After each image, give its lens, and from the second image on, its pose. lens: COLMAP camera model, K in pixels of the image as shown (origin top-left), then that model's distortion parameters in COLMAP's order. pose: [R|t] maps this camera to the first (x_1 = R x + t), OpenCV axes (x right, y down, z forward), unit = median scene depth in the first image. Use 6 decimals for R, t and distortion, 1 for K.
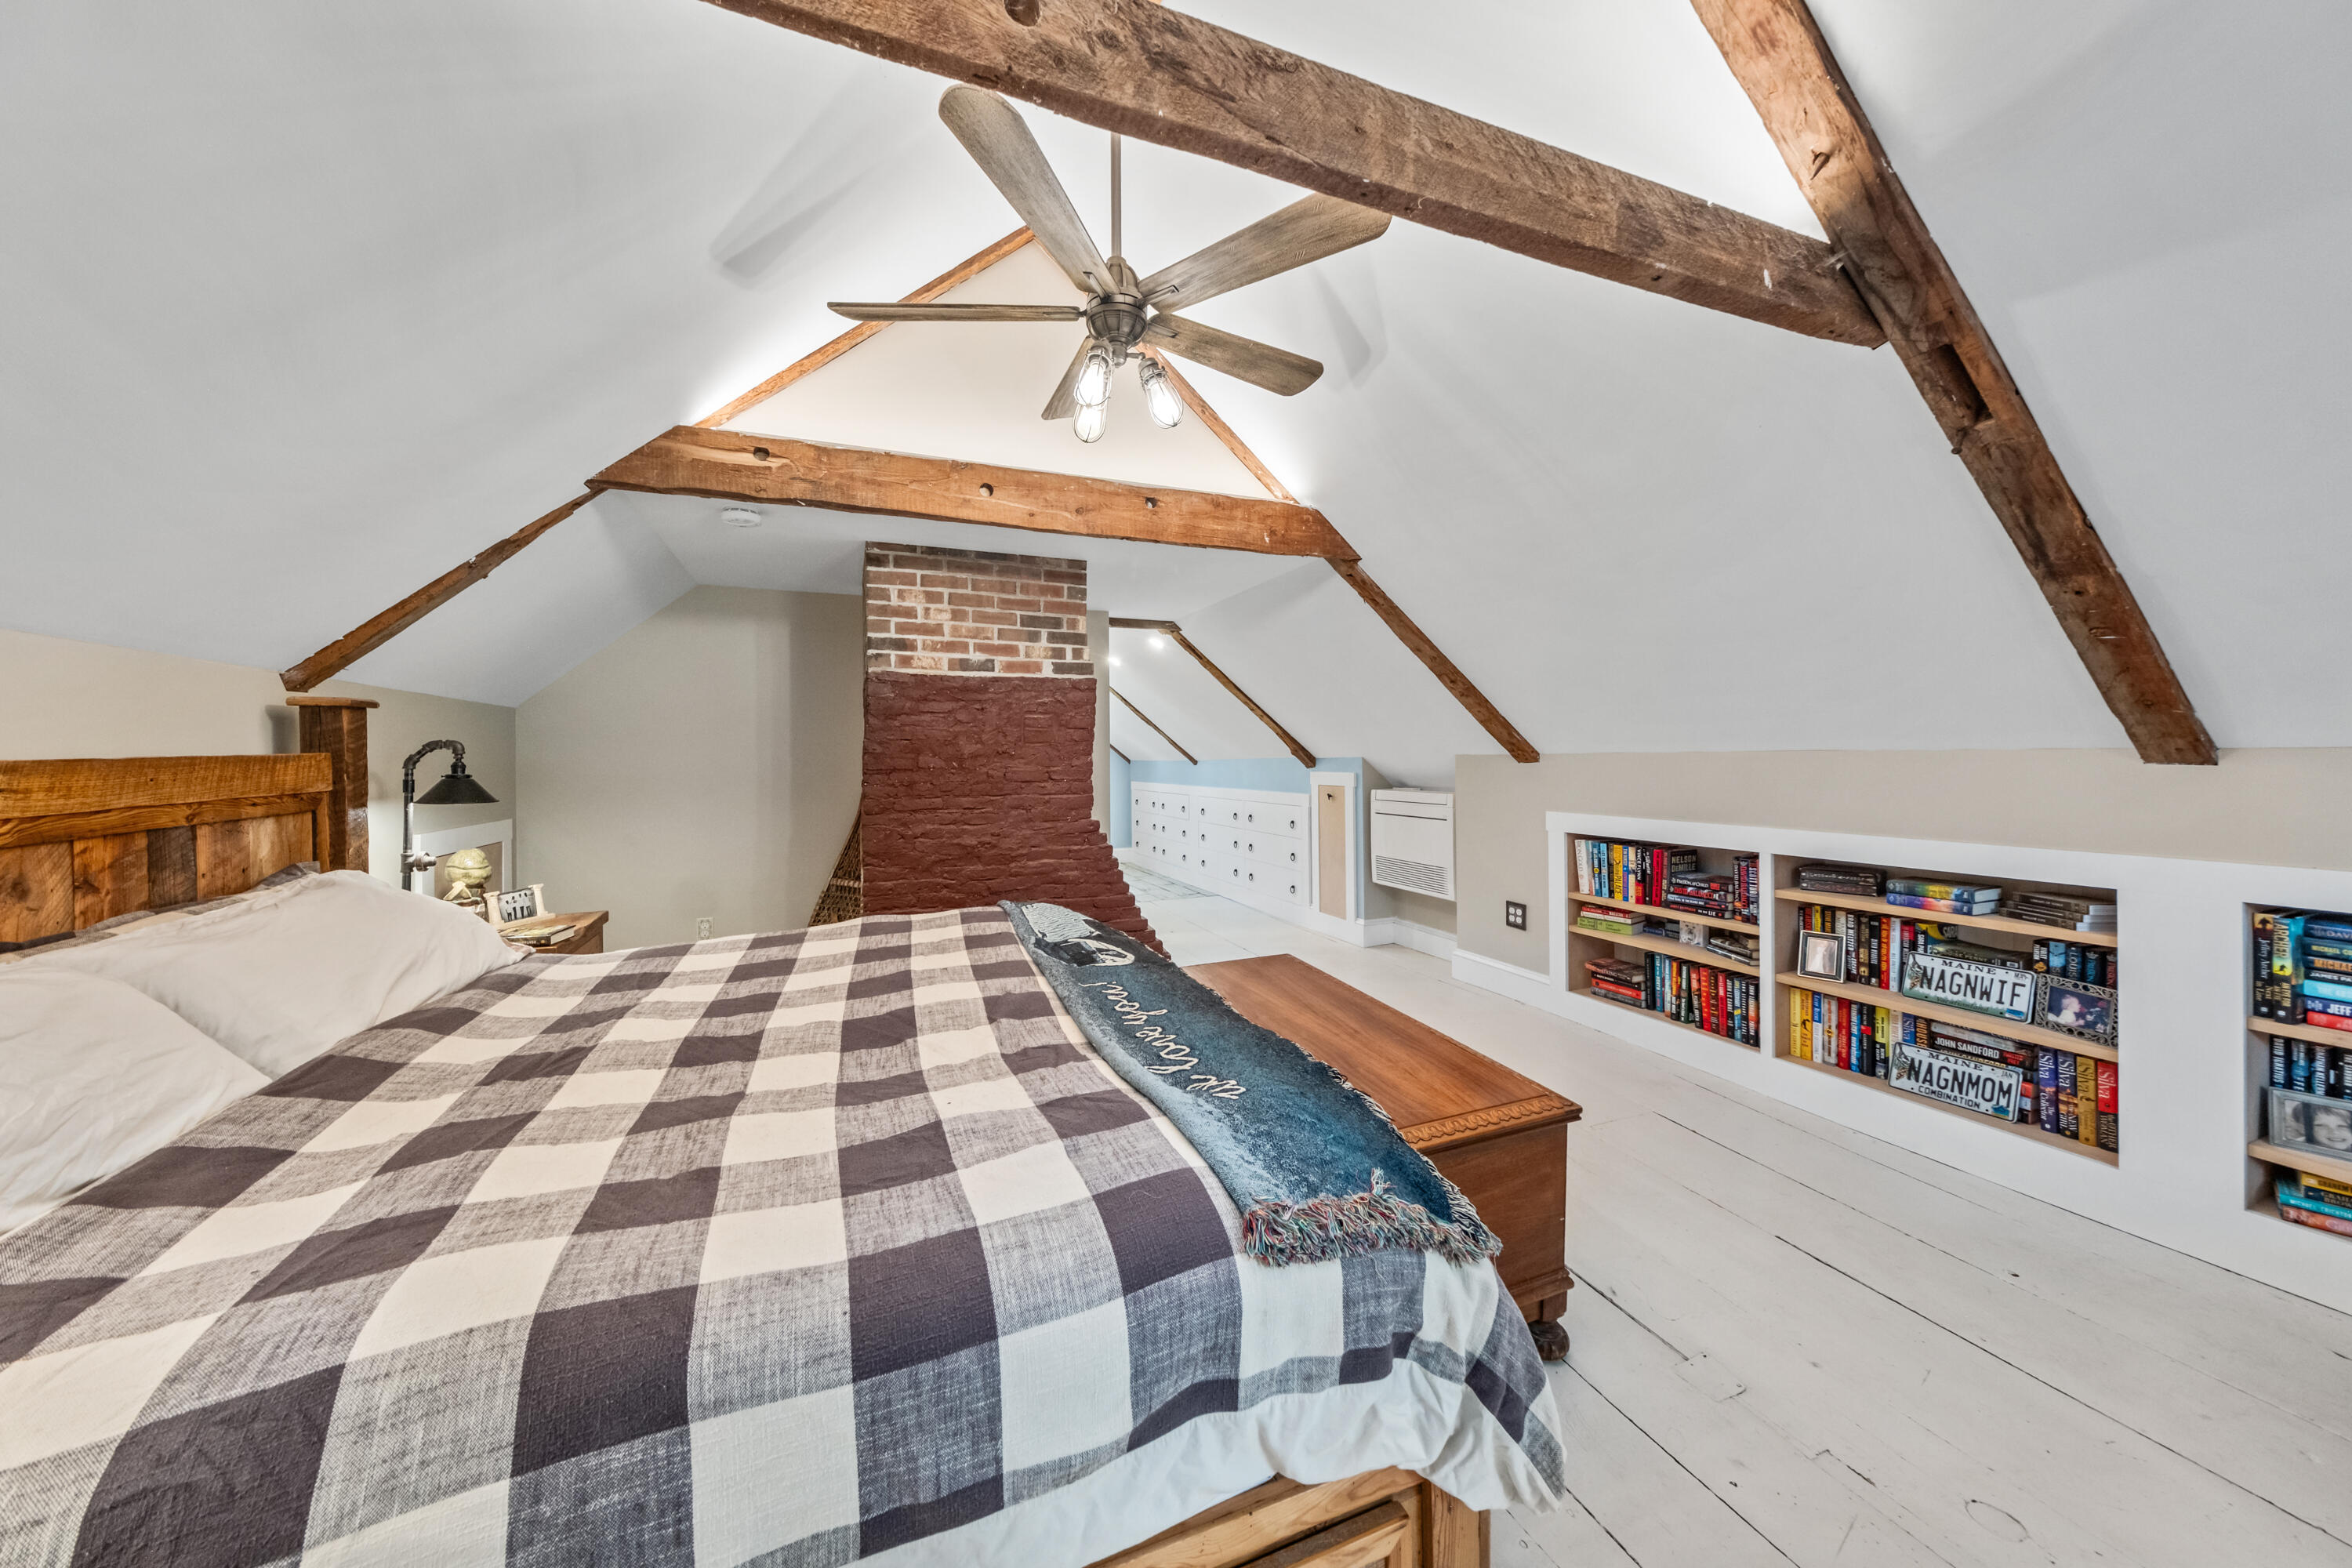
lens RADIAL K [[806.0, 0, 1177.5], [0, 806.0, 764.7], [0, 0, 1]] dist [0.010886, -0.000414]
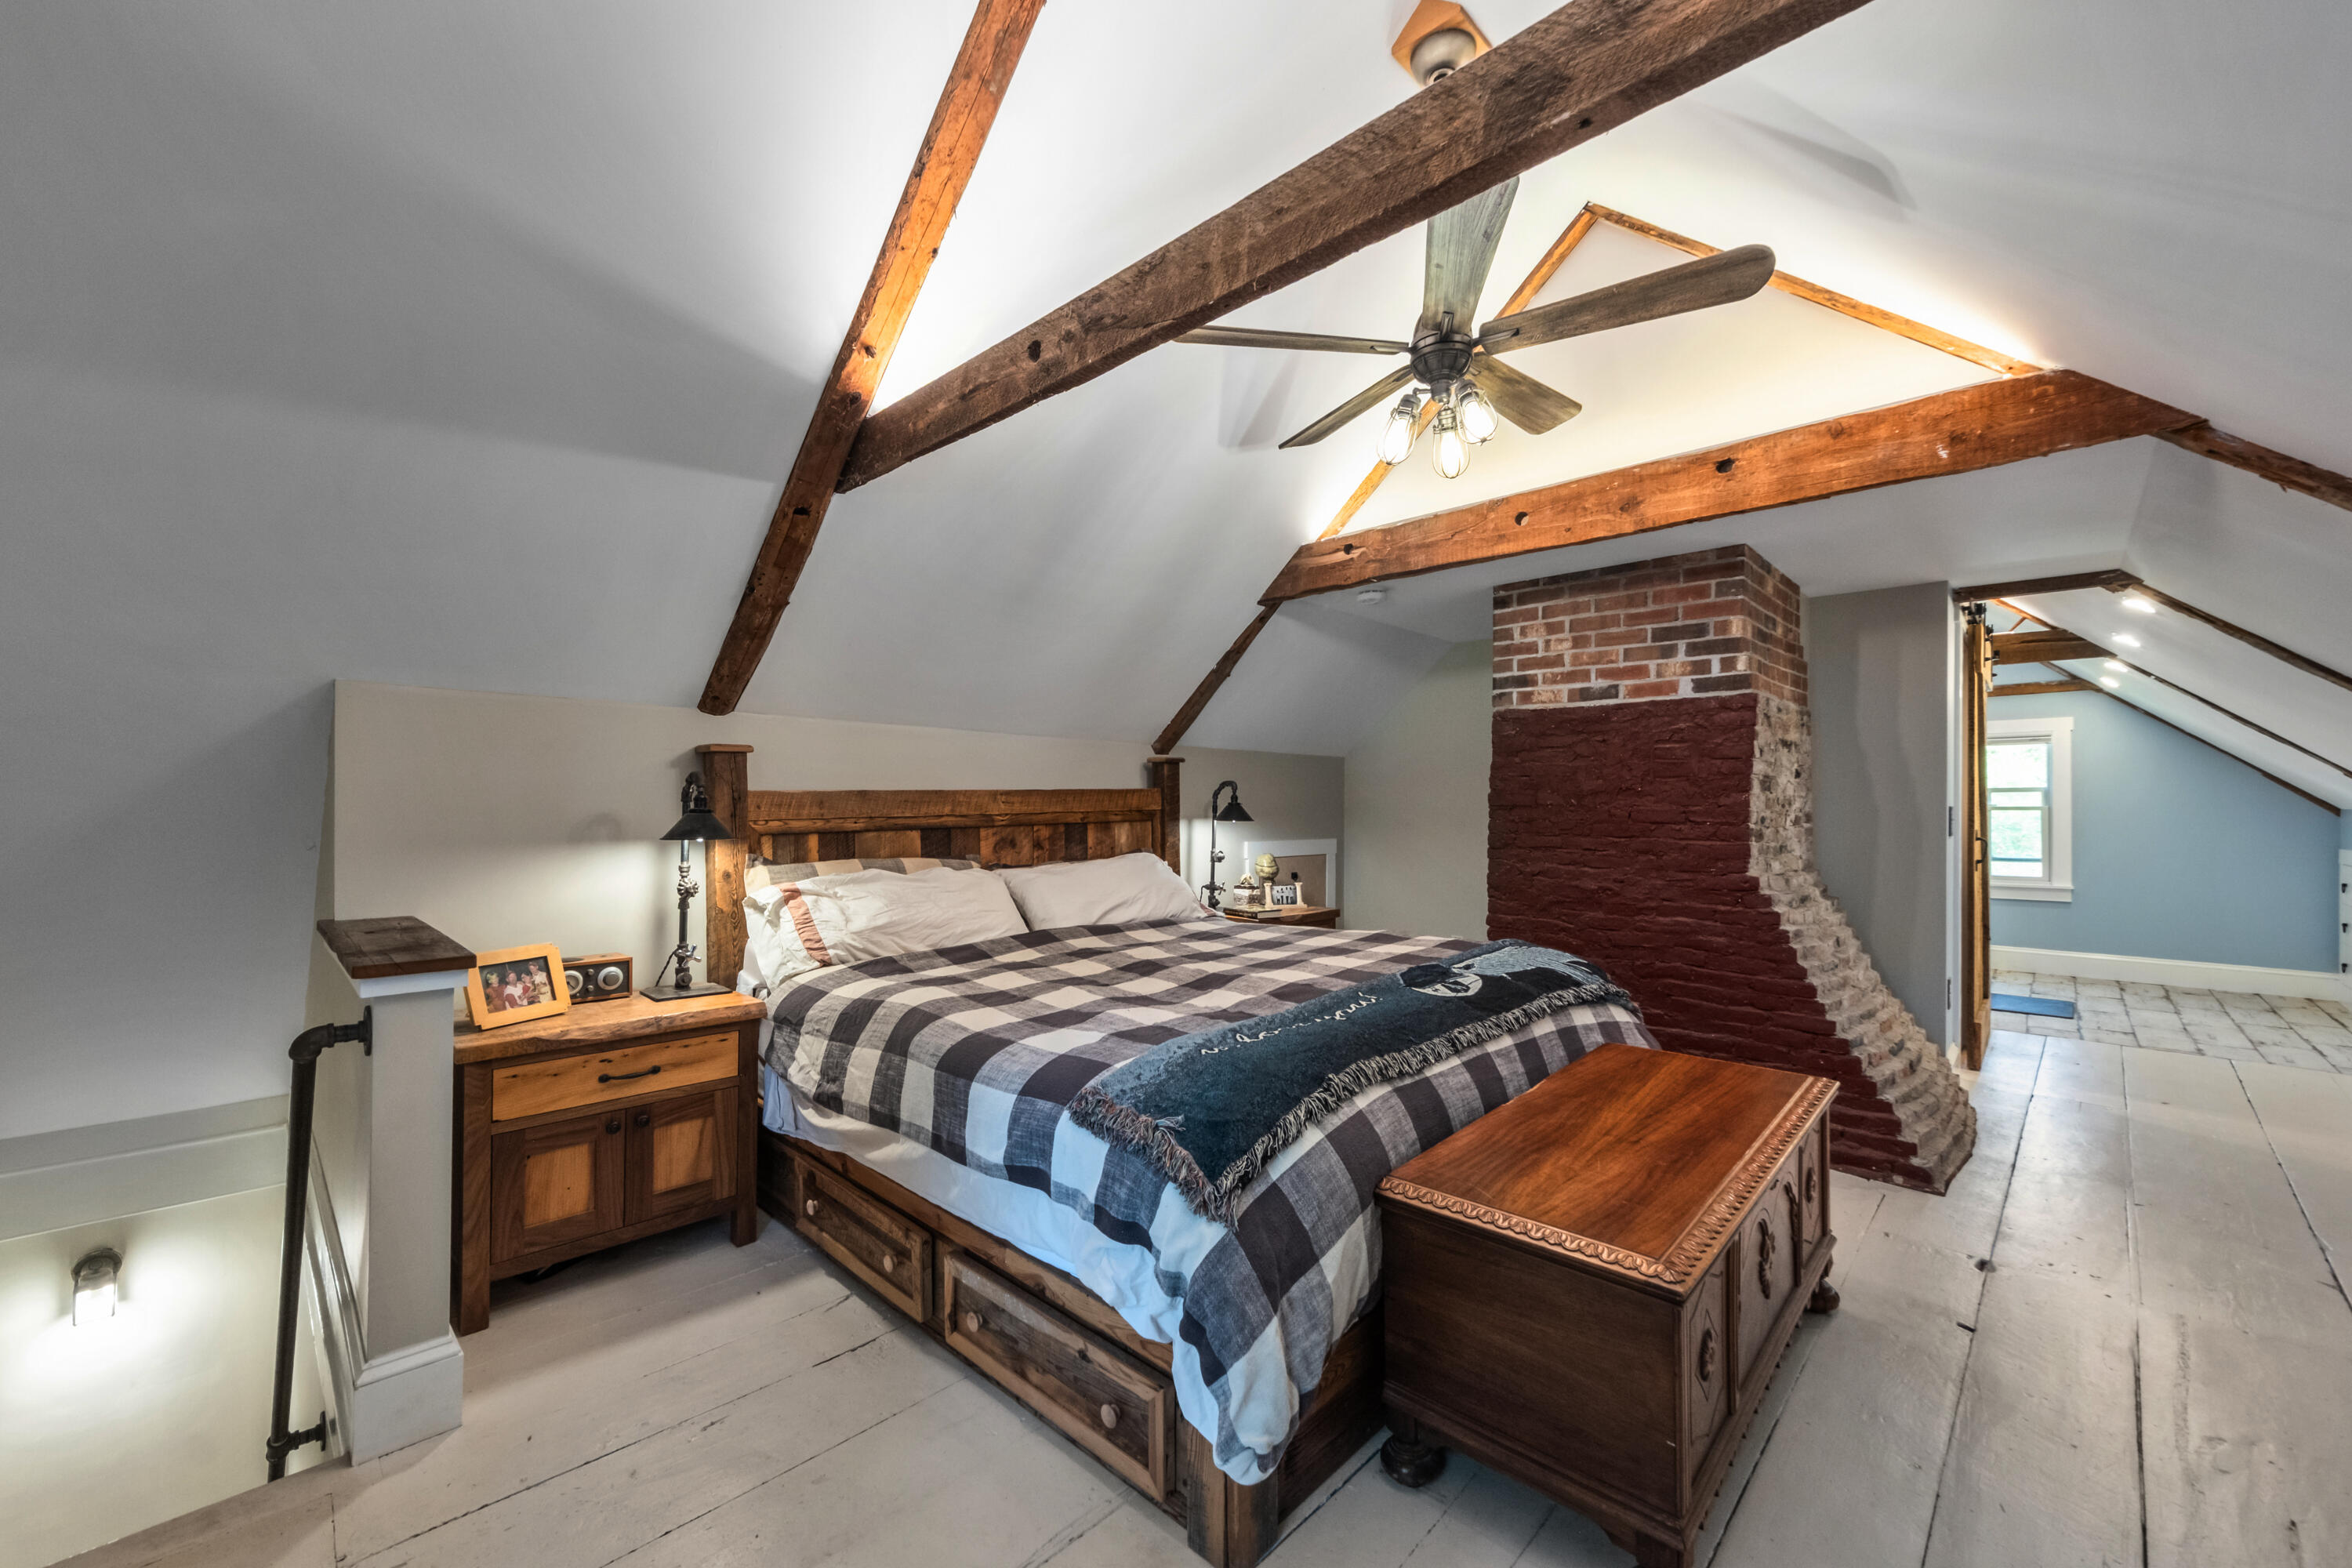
lens RADIAL K [[934.2, 0, 1175.9], [0, 934.2, 790.2], [0, 0, 1]] dist [0.017177, -0.000274]
pose [[0.400134, -0.001307, -0.916456, 0.546513], [-0.017426, 0.999807, -0.009034, 0.004850], [0.916291, 0.019585, 0.400034, 0.141973]]
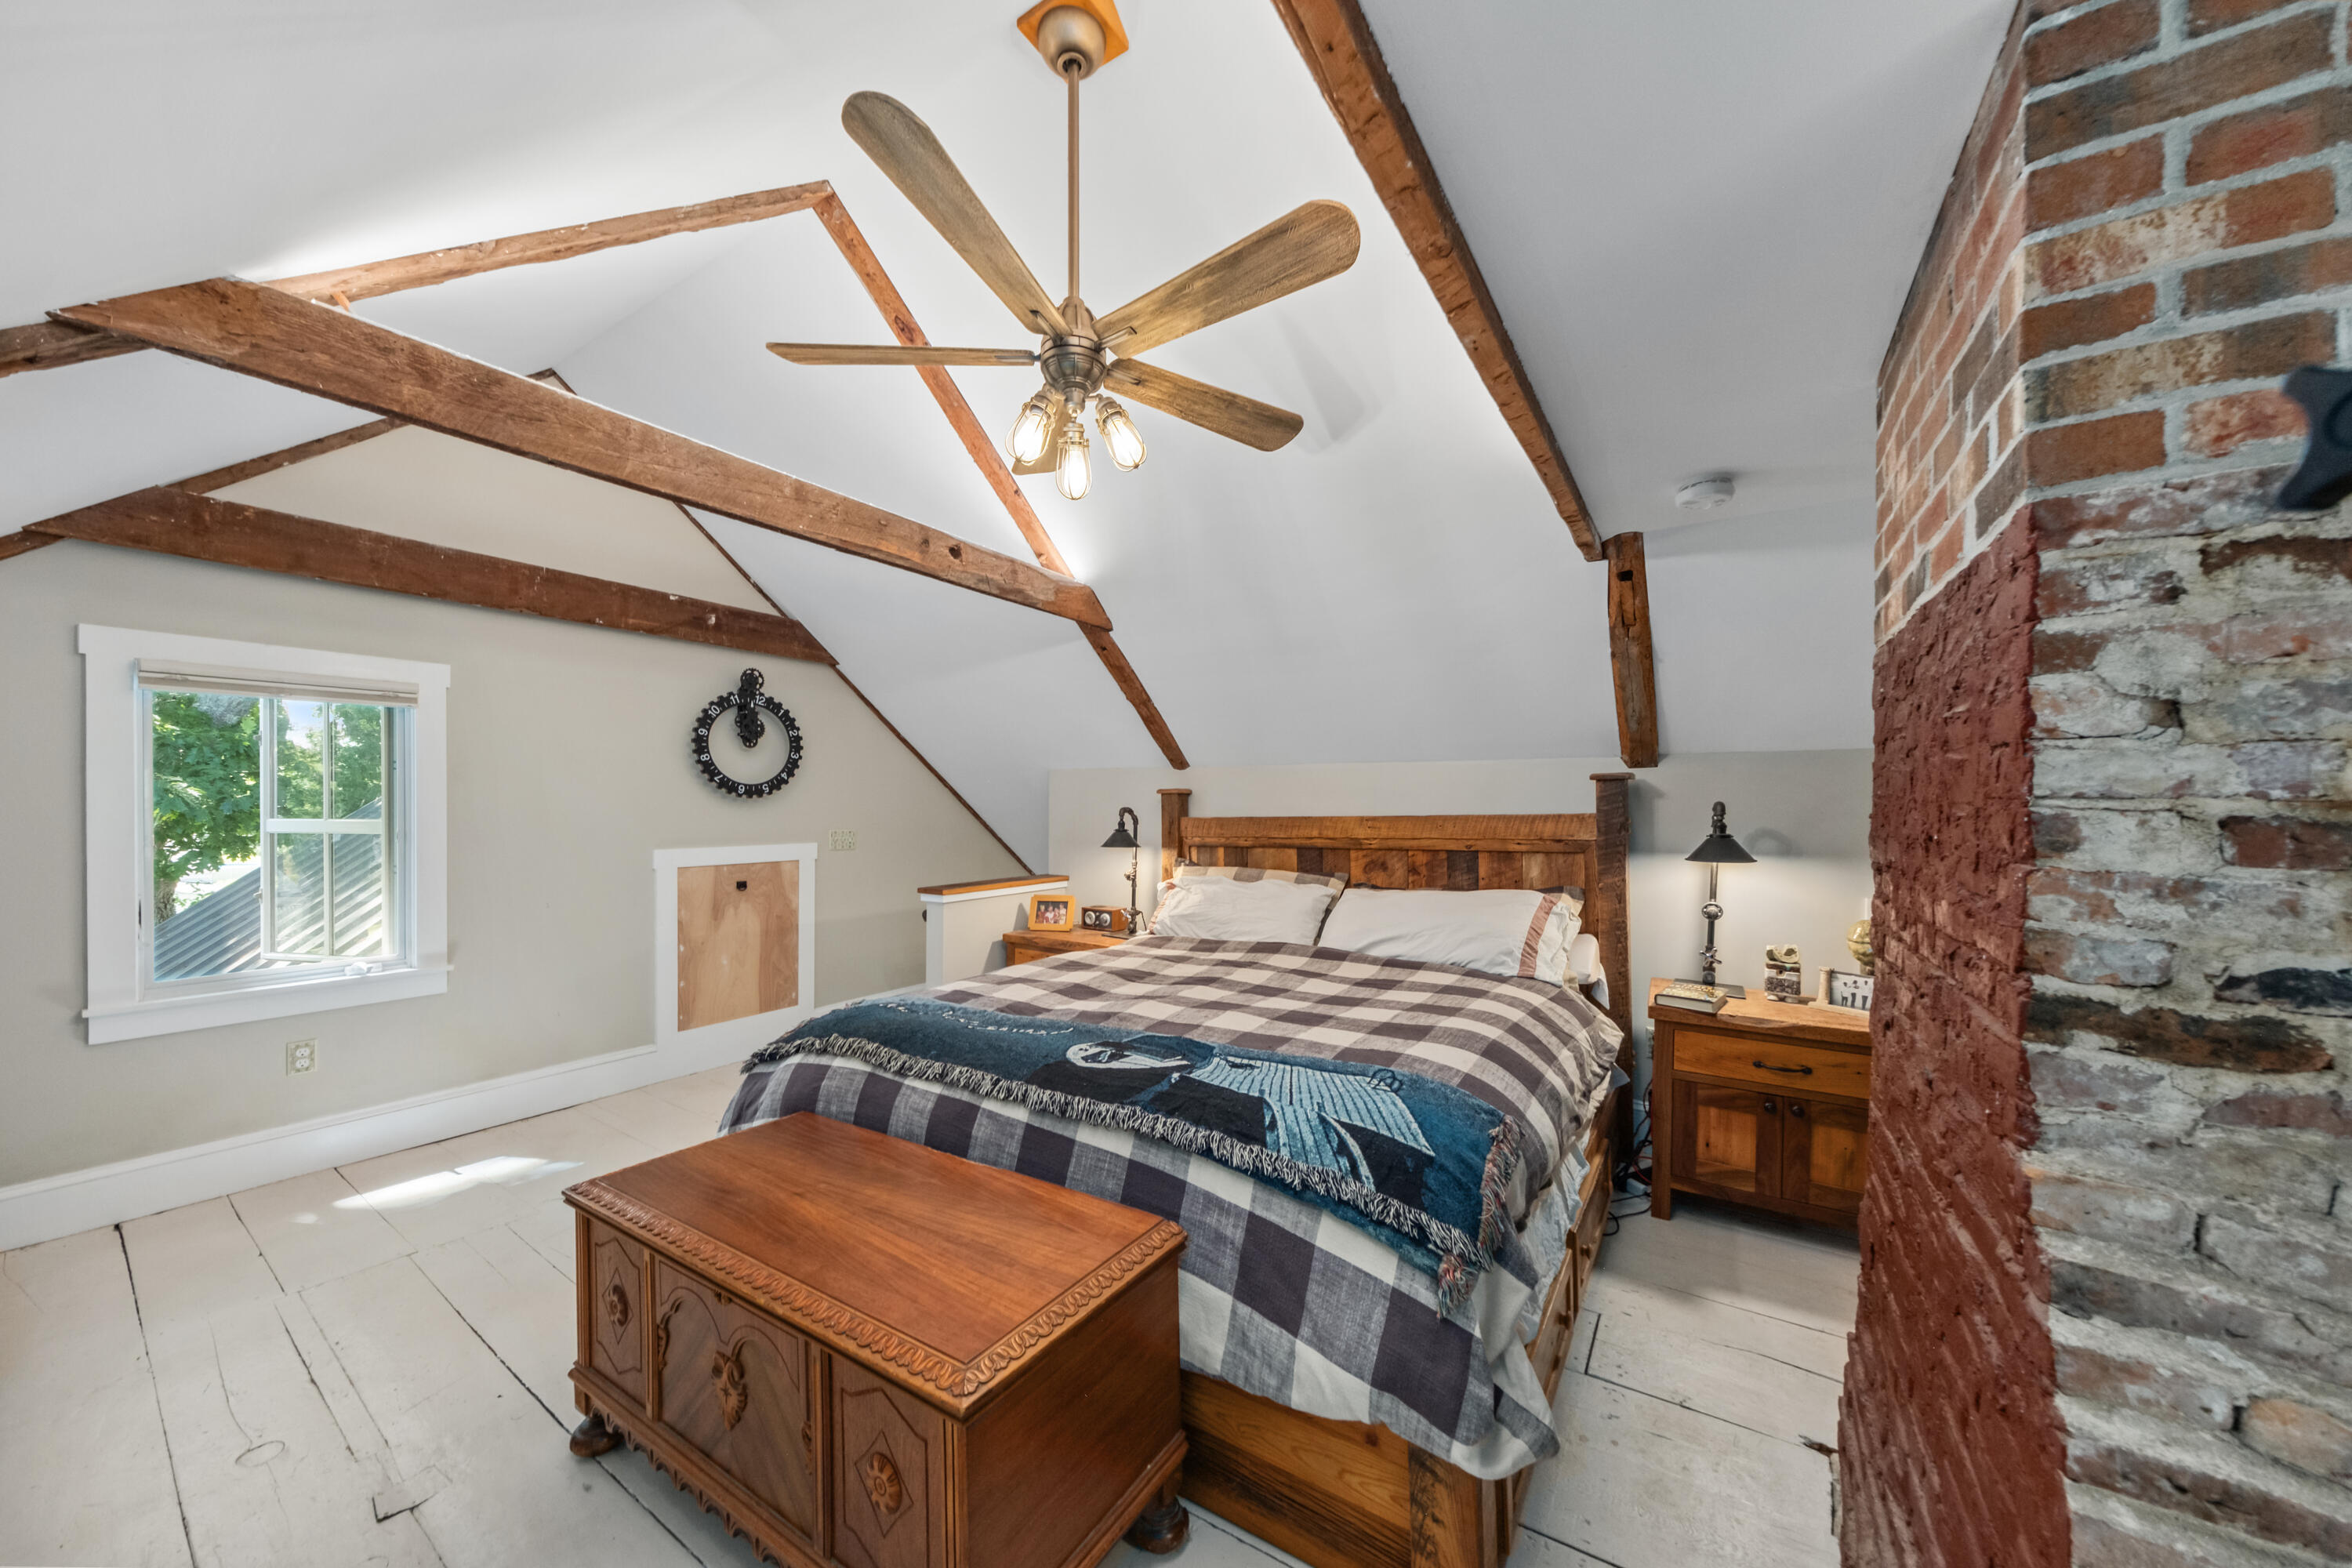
lens RADIAL K [[806.0, 0, 1170.6], [0, 806.0, 796.1], [0, 0, 1]] dist [0.010886, -0.000414]
pose [[-0.834894, 0.010117, -0.550318, 0.224490], [0.005982, 0.999939, 0.009307, -0.039964], [0.550378, 0.004479, -0.834903, 1.152089]]
